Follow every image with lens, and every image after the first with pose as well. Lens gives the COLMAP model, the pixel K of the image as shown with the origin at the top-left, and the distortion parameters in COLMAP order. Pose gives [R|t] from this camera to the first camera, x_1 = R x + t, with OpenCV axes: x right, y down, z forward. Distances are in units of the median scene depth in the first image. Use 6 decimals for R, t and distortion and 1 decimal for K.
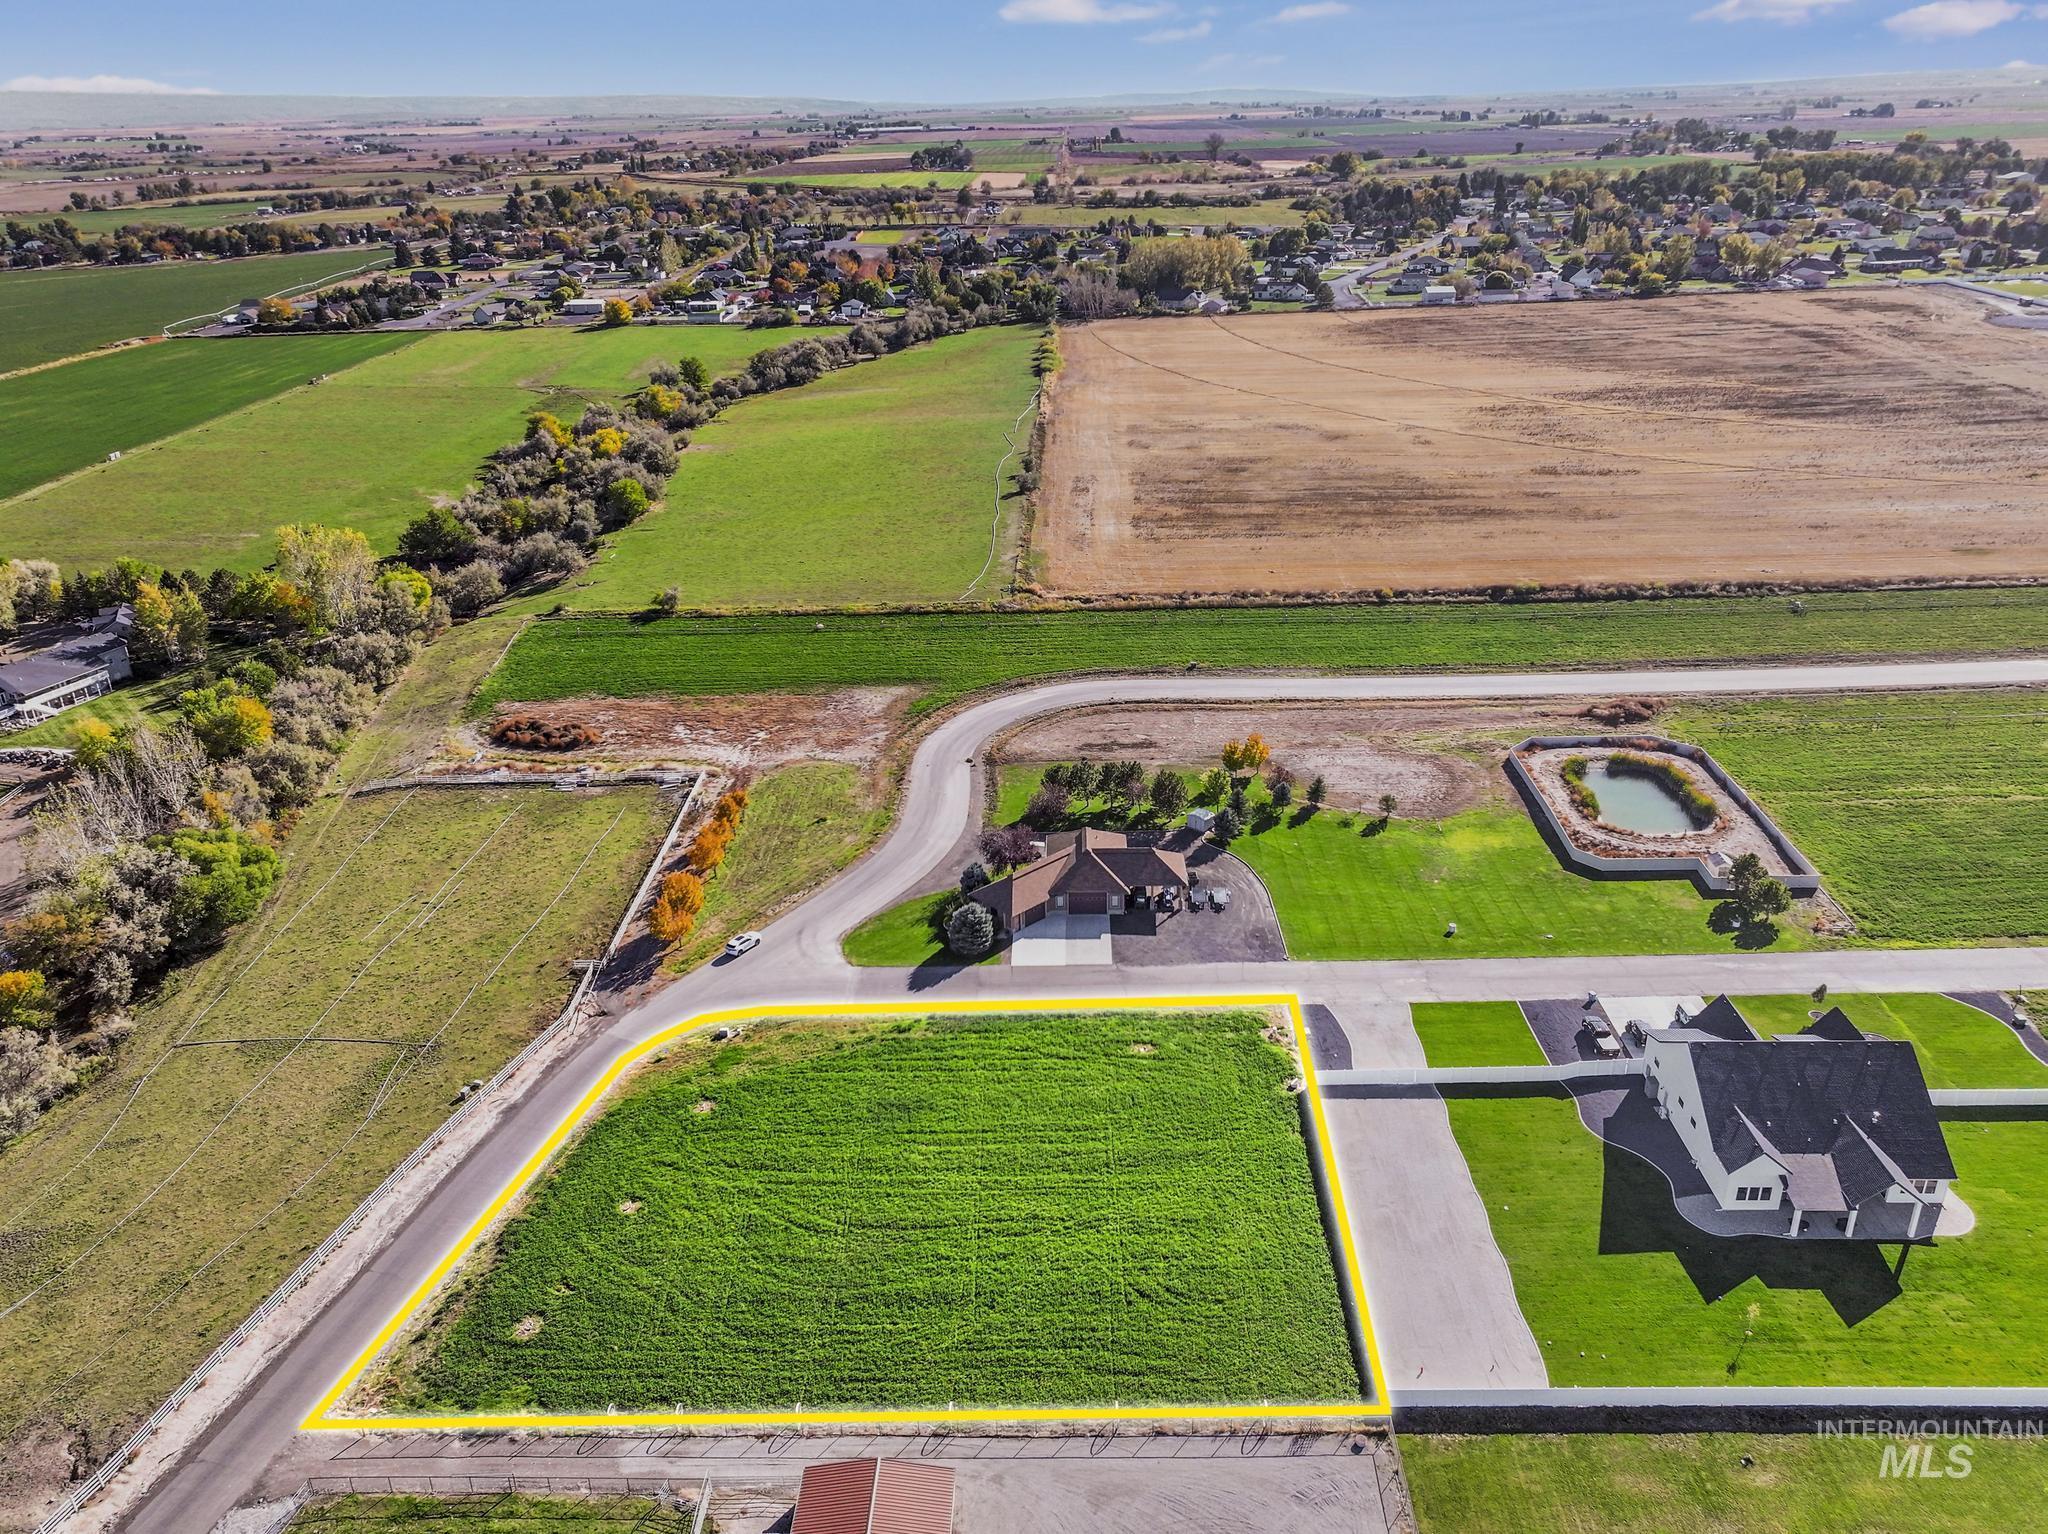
lens RADIAL K [[1513.2, 0, 1021.8], [0, 1513.2, 740.6], [0, 0, 1]] dist [0.007225, 0.003973]
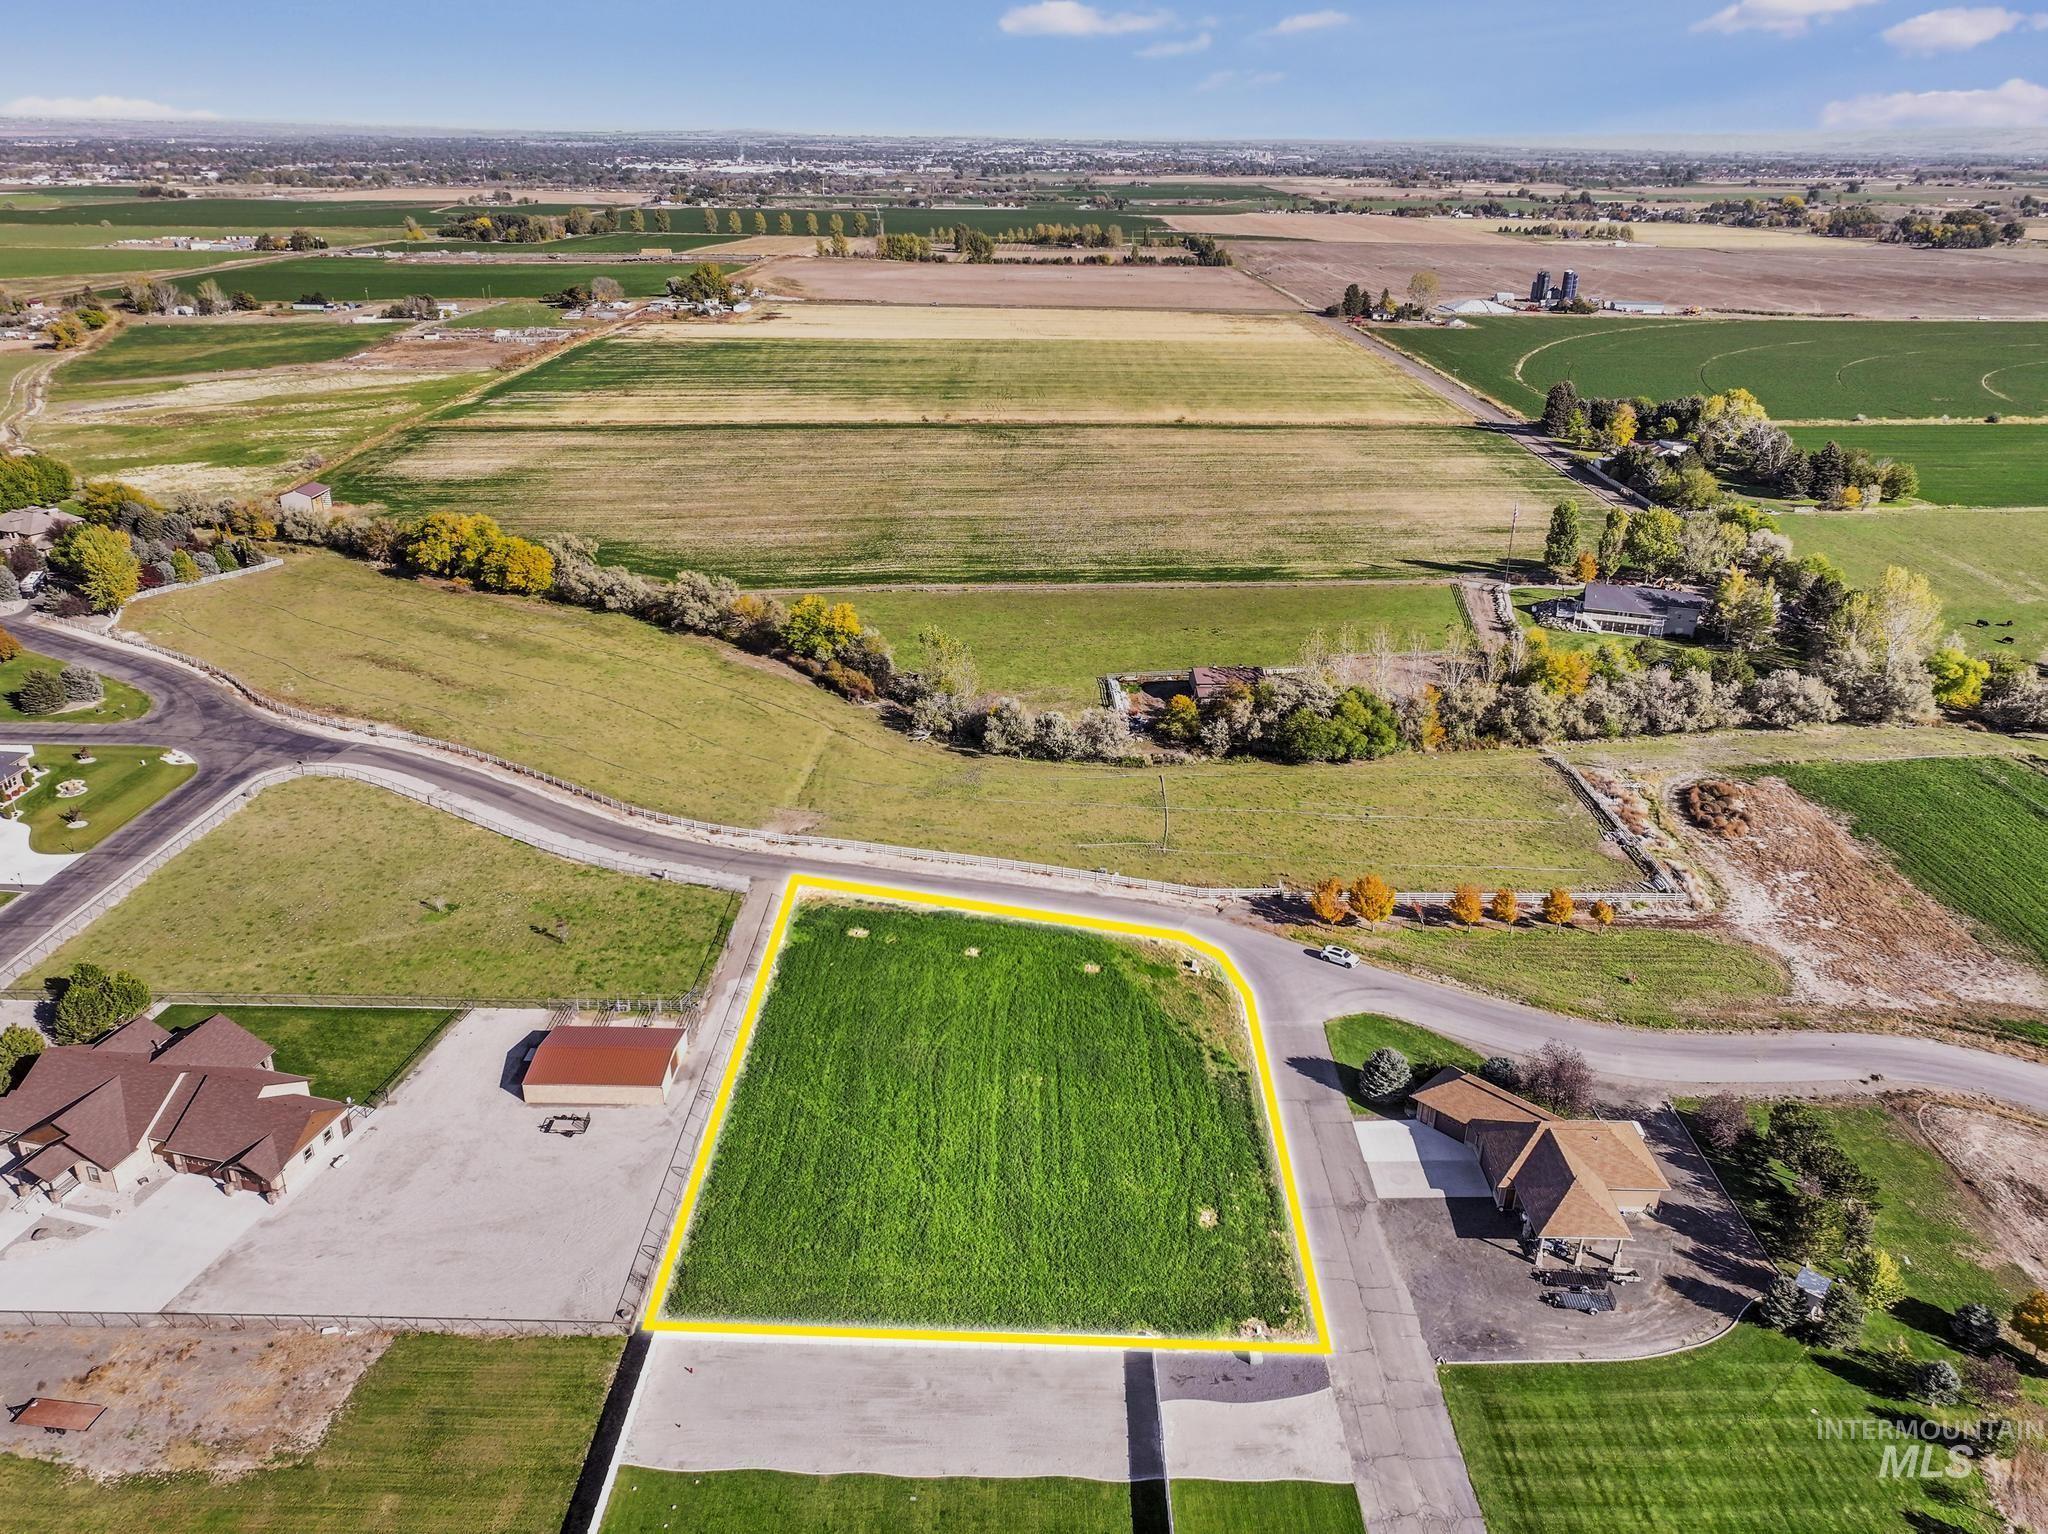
lens RADIAL K [[1419.5, 0, 1030.4], [0, 1419.5, 813.6], [0, 0, 1]] dist [0.005445, 0.000798]
pose [[0.018829, 0.449298, -0.893184, 0.636285], [-0.398373, 0.822738, 0.405464, -0.256370], [0.917030, 0.348186, 0.194480, 0.583477]]
